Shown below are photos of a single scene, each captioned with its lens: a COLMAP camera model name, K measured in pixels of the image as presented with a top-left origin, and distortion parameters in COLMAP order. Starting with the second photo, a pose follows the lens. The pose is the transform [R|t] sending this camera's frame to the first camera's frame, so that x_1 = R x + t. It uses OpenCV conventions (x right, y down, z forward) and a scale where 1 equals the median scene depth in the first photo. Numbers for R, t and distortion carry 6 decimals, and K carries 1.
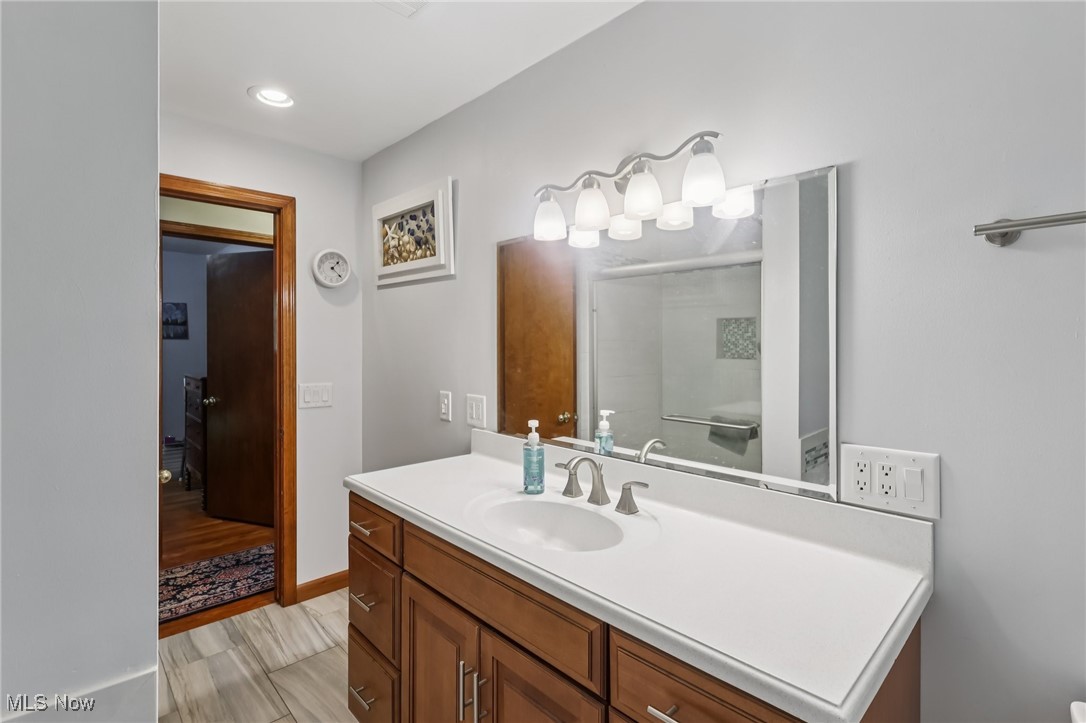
lens RADIAL K [[508.5, 0, 545.2], [0, 508.5, 353.2], [0, 0, 1]] dist [-0.001026, -0.000079]
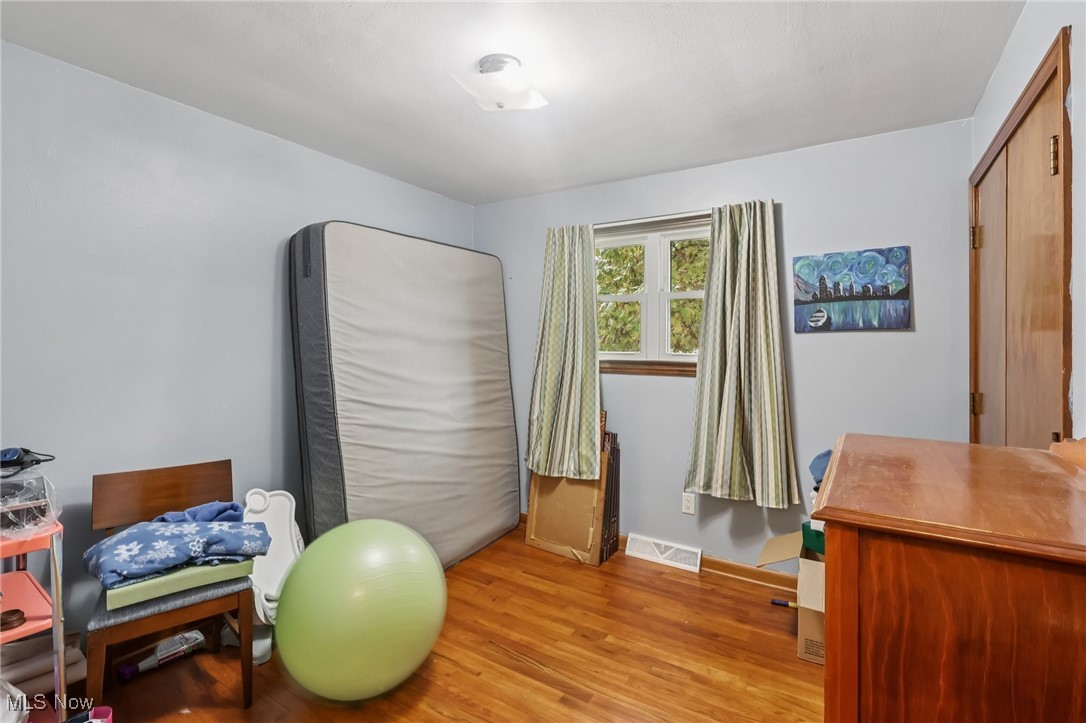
lens RADIAL K [[508.5, 0, 544.3], [0, 508.5, 357.1], [0, 0, 1]] dist [-0.001026, -0.000079]
pose [[0.233686, 0.015903, -0.972182, -0.367519], [-0.010331, 0.999850, 0.013872, -0.008651], [0.972257, 0.006802, 0.233815, 0.611290]]
